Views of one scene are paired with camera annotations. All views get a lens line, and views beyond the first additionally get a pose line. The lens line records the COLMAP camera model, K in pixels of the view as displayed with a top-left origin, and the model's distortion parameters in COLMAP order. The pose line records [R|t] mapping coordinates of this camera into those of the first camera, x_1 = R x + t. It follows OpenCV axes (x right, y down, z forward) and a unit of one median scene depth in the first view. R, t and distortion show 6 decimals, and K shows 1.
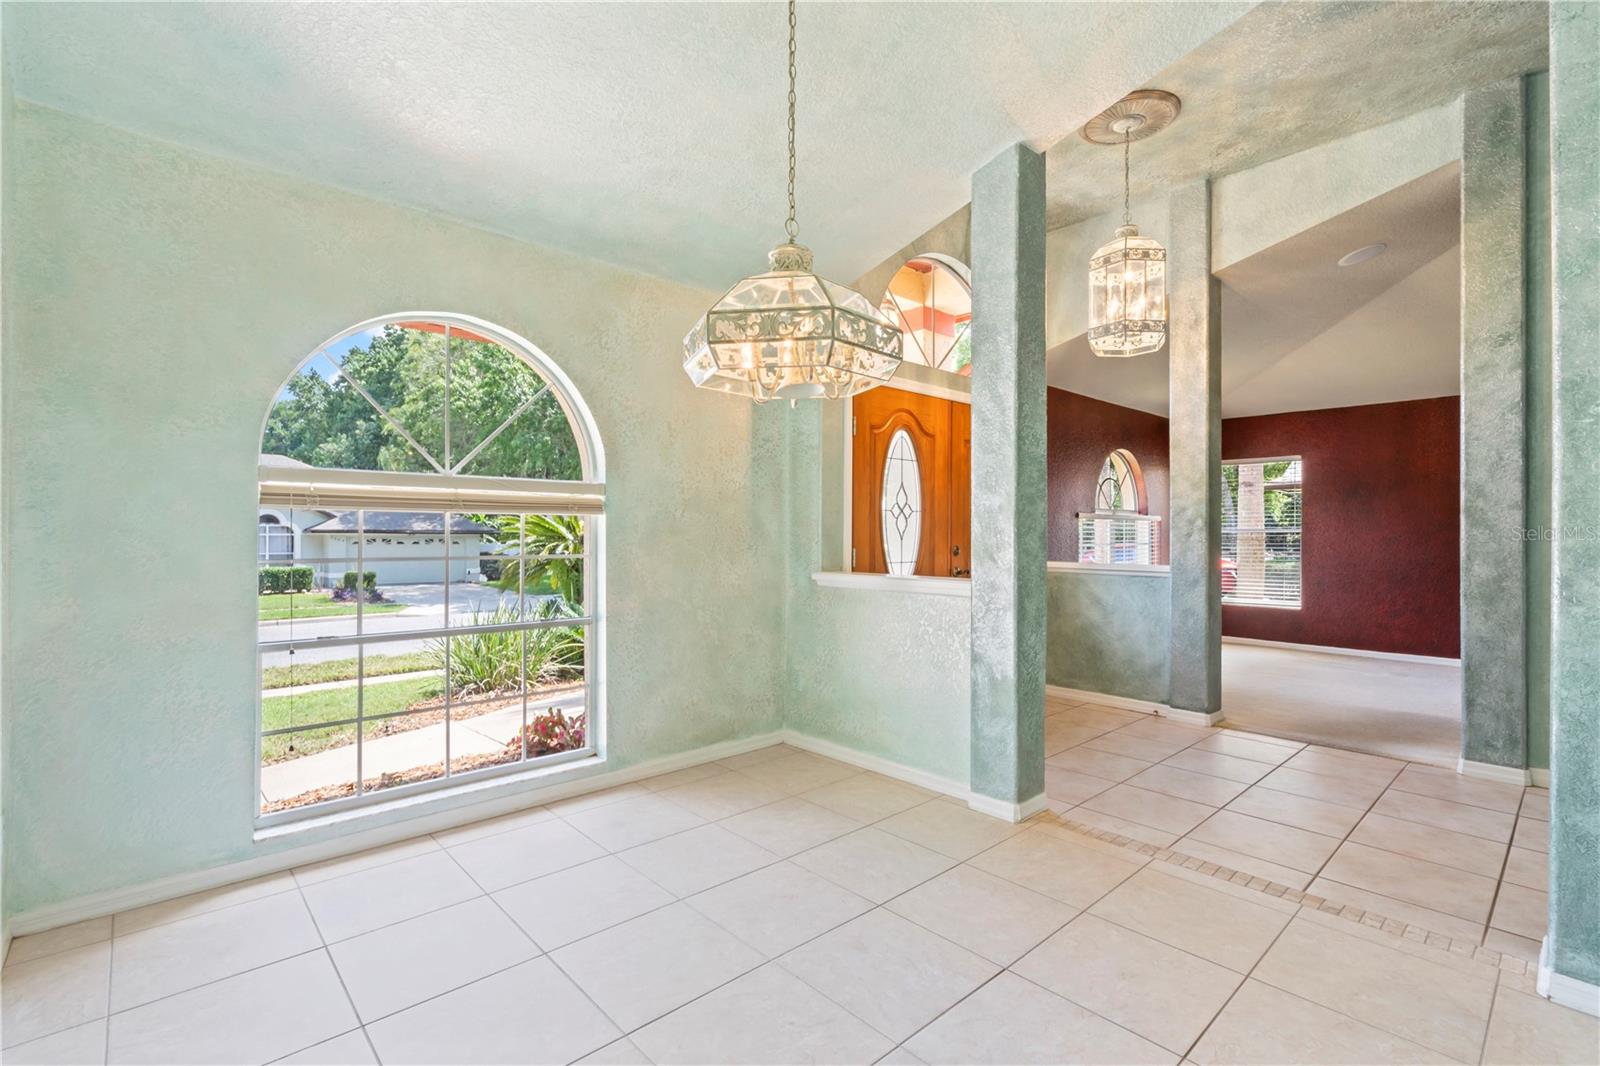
lens RADIAL K [[725.2, 0, 791.7], [0, 725.2, 531.7], [0, 0, 1]] dist [-0.009187, 0.006154]
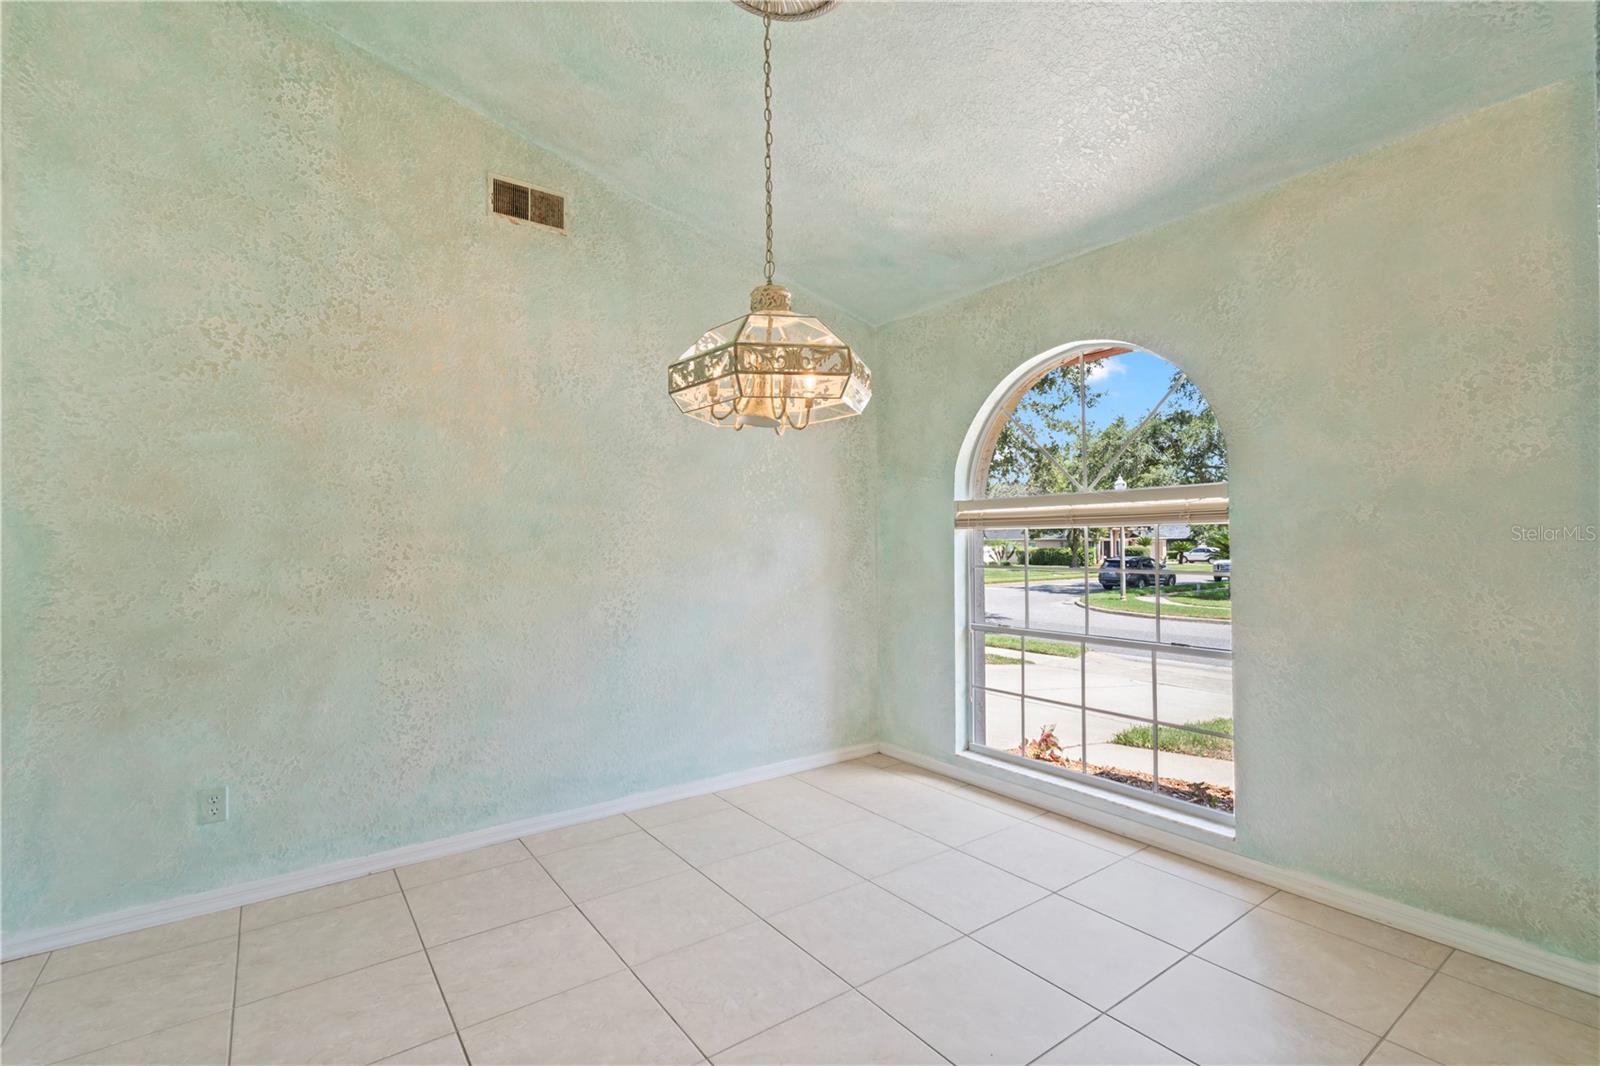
lens RADIAL K [[726.6, 0, 791.4], [0, 726.6, 537.6], [0, 0, 1]] dist [0.001278, 0.000061]
pose [[-0.110888, -0.009736, -0.993785, 0.631989], [0.010887, 0.999880, -0.011011, -0.003615], [0.993773, -0.012041, -0.110769, 0.675629]]
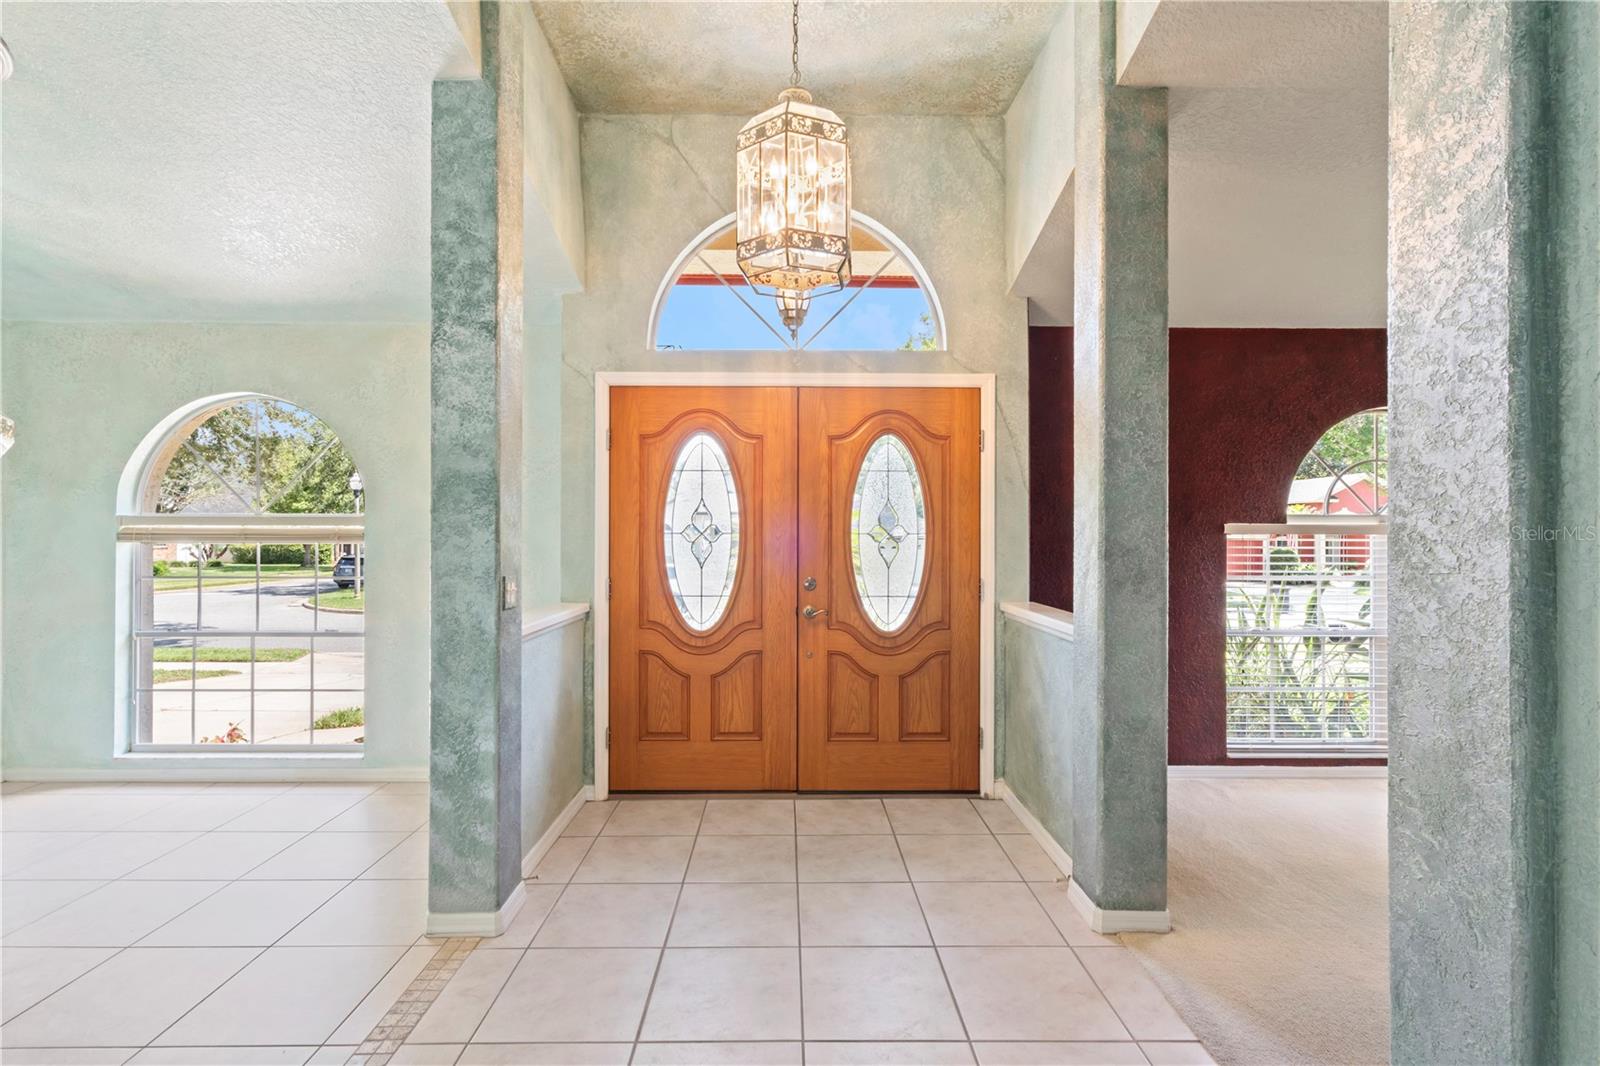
lens RADIAL K [[726.4, 0, 791.4], [0, 726.4, 534.3], [0, 0, 1]] dist [0.000438, 0.000766]
pose [[0.746757, -0.003096, -0.665090, 1.111291], [0.001501, 0.999994, -0.002970, -0.035798], [0.665096, 0.001220, 0.746757, 0.648128]]
